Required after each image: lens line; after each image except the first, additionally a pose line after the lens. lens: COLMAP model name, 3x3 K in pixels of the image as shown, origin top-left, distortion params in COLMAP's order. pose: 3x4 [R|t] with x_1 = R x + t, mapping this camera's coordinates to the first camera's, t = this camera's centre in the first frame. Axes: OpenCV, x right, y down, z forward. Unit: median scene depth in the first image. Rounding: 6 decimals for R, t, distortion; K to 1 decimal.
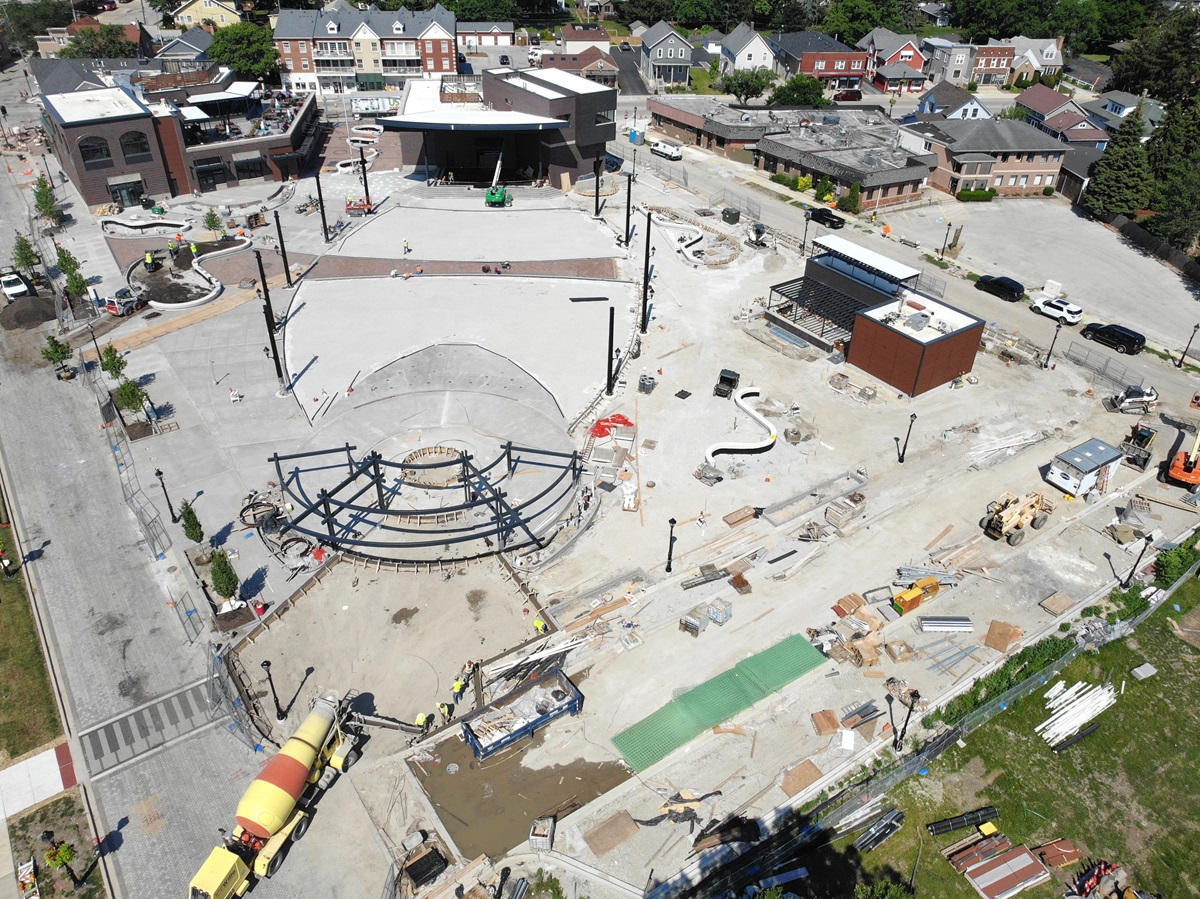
lens RADIAL K [[892.0, 0, 596.4], [0, 892.0, 454.6], [0, 0, 1]] dist [-0.014166, 0.010261]
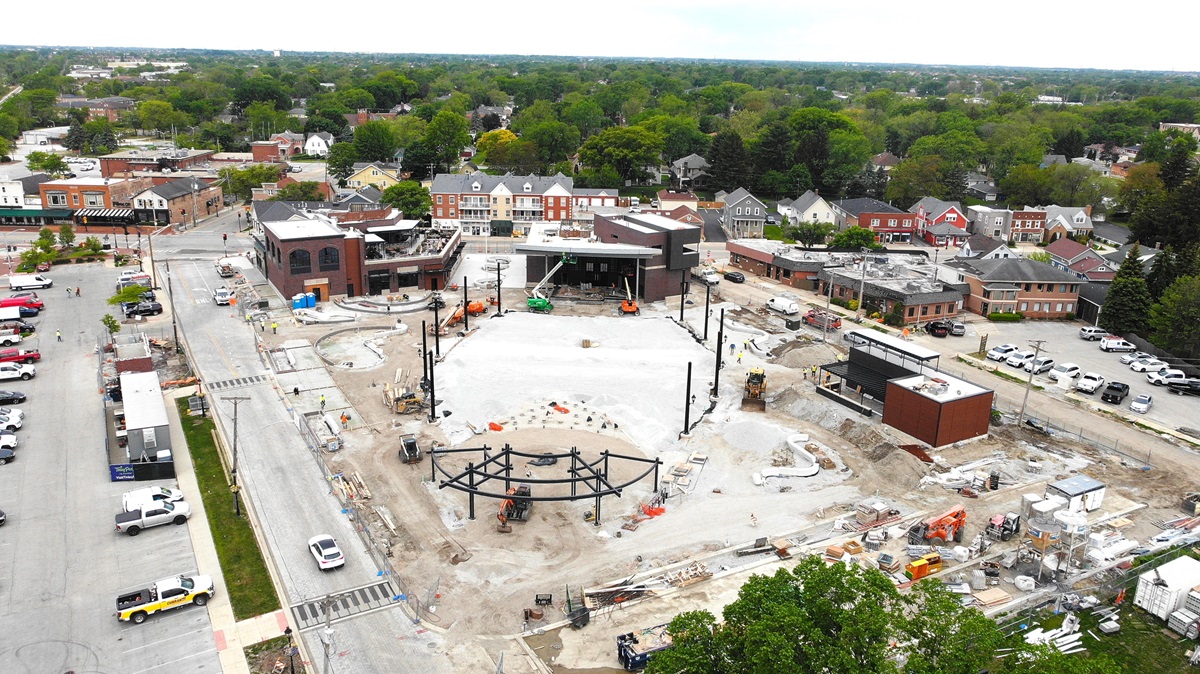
lens RADIAL K [[899.1, 0, 596.6], [0, 899.1, 332.2], [0, 0, 1]] dist [-0.014616, -0.002552]
pose [[0.994697, 0.029489, -0.098535, 0.005992], [-0.058502, 0.950164, -0.306212, 0.114971], [0.084595, 0.310352, 0.946850, -0.153401]]
